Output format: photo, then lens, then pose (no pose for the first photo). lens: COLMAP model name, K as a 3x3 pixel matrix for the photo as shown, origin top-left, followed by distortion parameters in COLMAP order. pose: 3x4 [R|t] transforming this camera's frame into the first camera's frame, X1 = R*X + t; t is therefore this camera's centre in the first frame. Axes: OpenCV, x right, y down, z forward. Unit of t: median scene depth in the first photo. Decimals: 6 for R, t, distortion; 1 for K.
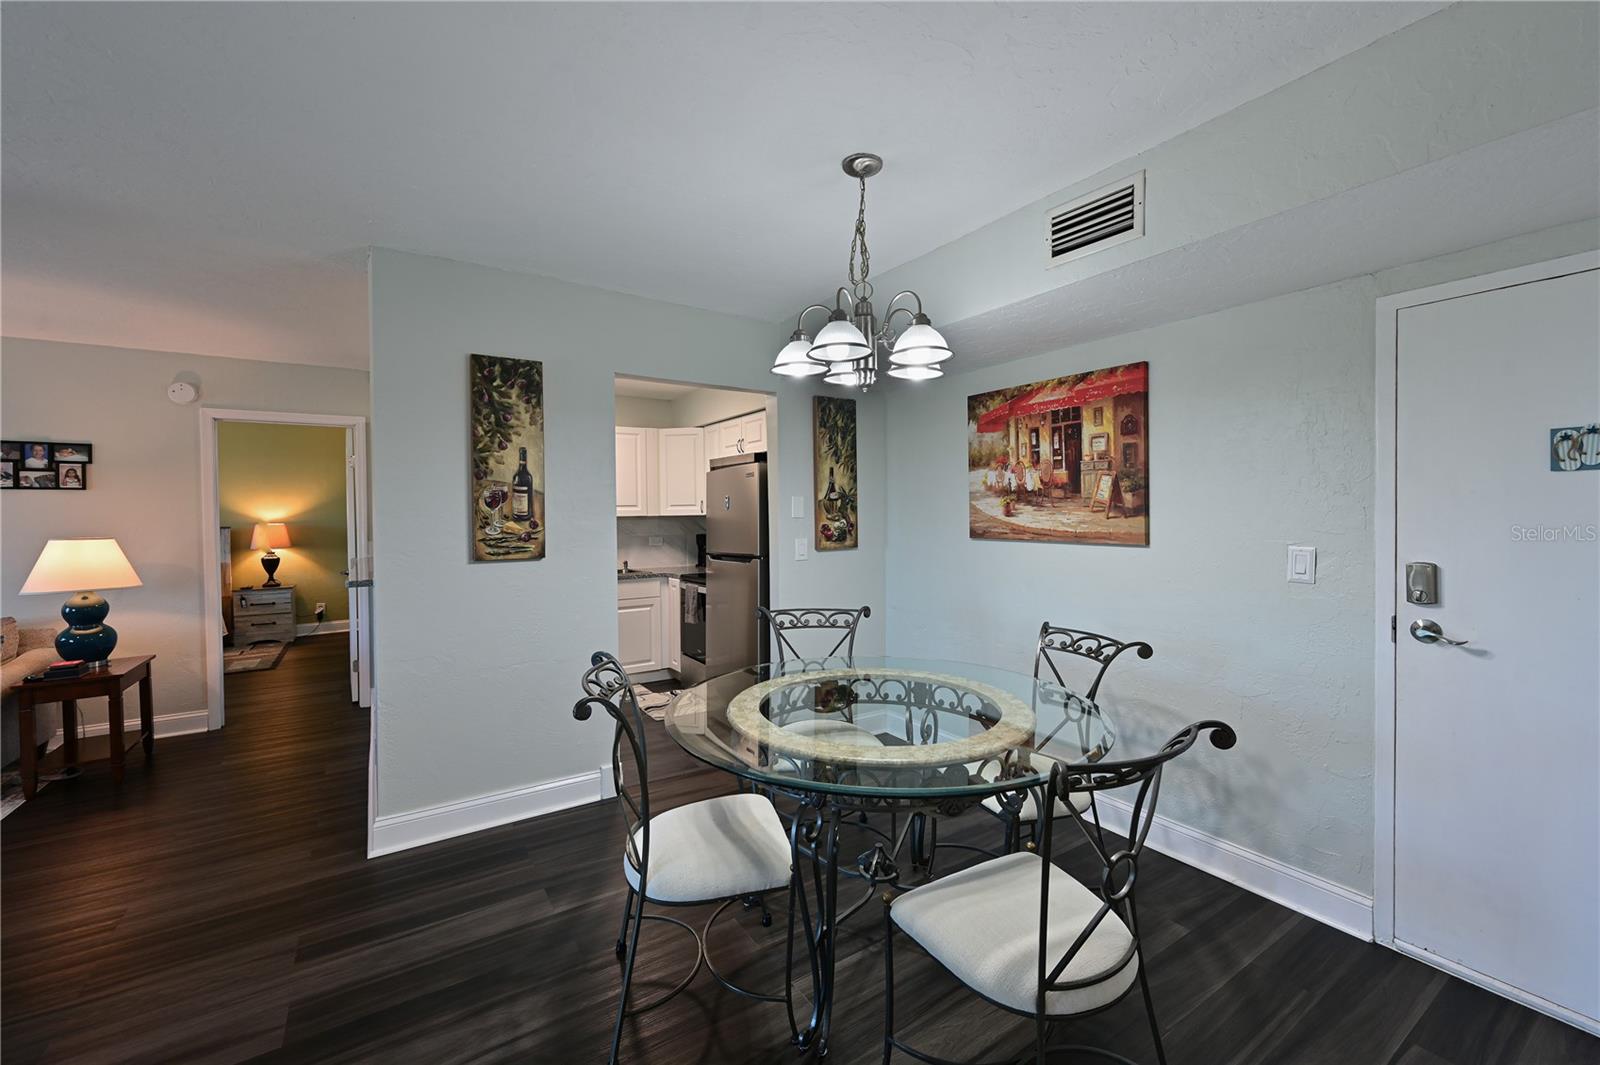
lens RADIAL K [[656.7, 0, 818.2], [0, 656.7, 517.1], [0, 0, 1]] dist [-0.002346, -0.000322]
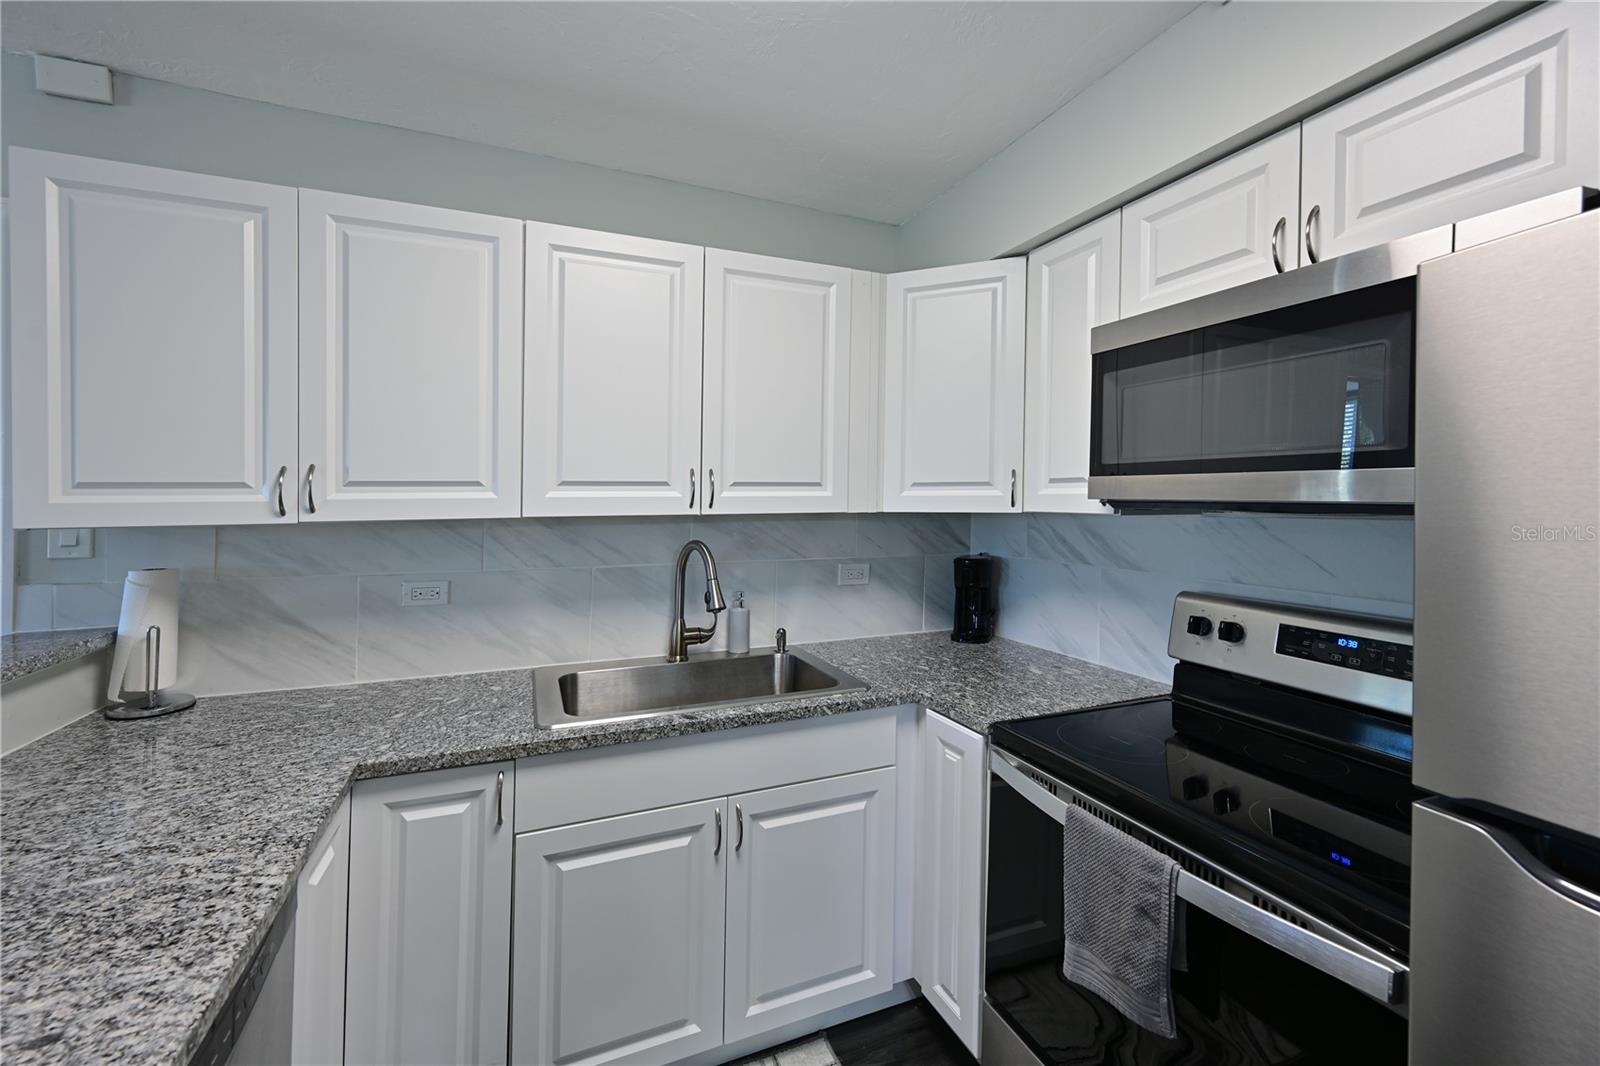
lens RADIAL K [[642.2, 0, 806.9], [0, 642.2, 491.5], [0, 0, 1]] dist [0.000069, 0.000269]
pose [[0.980047, 0.008261, -0.198595, -0.378494], [-0.011586, 0.999811, -0.015586, -0.013537], [0.198428, 0.017576, 0.979958, 1.147020]]
